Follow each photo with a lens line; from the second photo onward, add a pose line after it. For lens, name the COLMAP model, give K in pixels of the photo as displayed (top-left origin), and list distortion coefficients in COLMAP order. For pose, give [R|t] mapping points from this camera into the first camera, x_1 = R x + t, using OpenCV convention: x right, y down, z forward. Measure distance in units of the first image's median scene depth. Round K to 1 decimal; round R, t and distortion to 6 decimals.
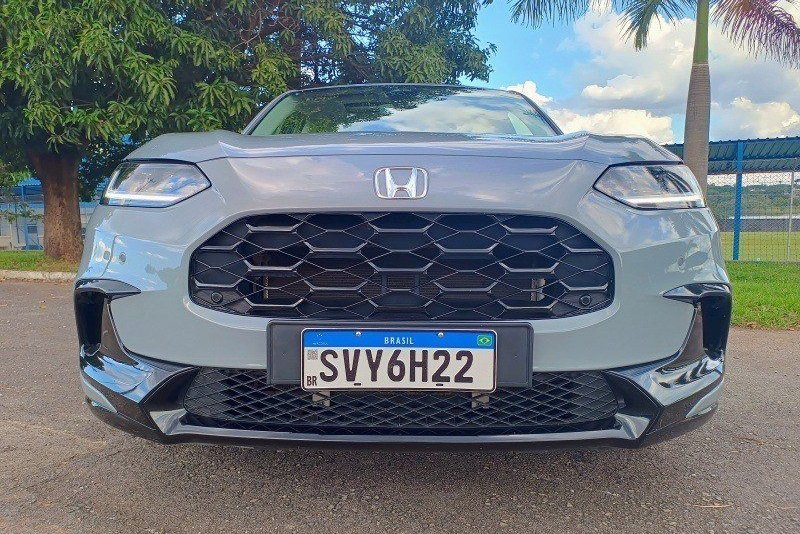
lens RADIAL K [[596.2, 0, 397.3], [0, 596.2, 280.6], [0, 0, 1]] dist [0.079275, -0.157711]
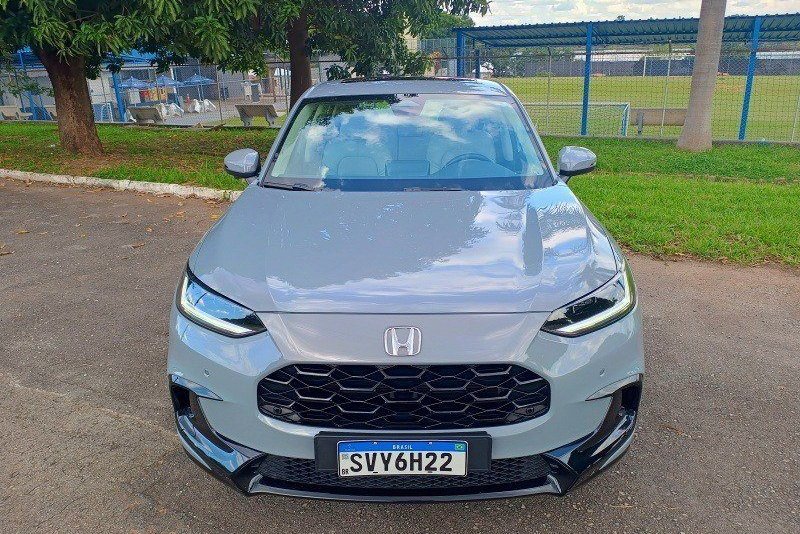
lens RADIAL K [[601.6, 0, 413.4], [0, 601.6, 263.2], [0, 0, 1]] dist [0.025606, -0.064788]
pose [[0.999934, -0.010943, 0.003613, 0.029293], [0.009844, 0.974095, 0.225924, -0.685345], [-0.005992, -0.225874, 0.974138, -0.364131]]
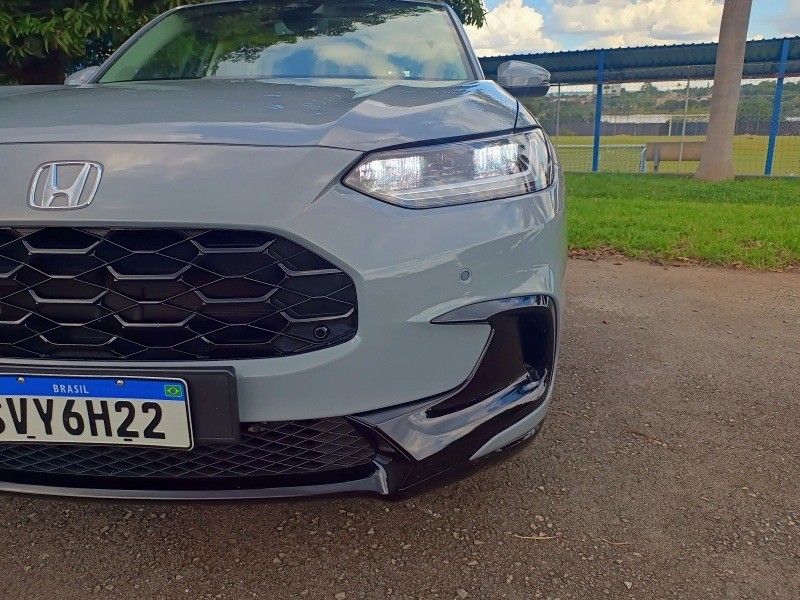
lens RADIAL K [[605.4, 0, 405.2], [0, 605.4, 301.7], [0, 0, 1]] dist [-0.001362, -0.027800]
pose [[0.998944, 0.006889, -0.045428, 0.485941], [0.001725, 0.982379, 0.186893, -0.164798], [0.045915, -0.186774, 0.981329, 0.244495]]
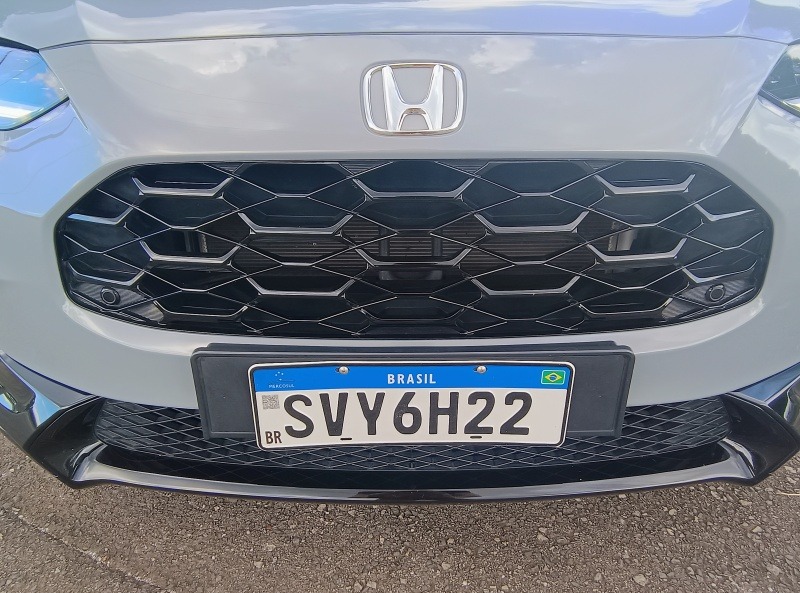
lens RADIAL K [[583.2, 0, 394.9], [0, 583.2, 295.2], [0, 0, 1]] dist [-0.009155, 0.000658]
pose [[0.999857, -0.016785, 0.002167, -0.014007], [0.015134, 0.944022, 0.329536, -0.173252], [-0.007577, -0.329456, 0.944140, 0.468227]]
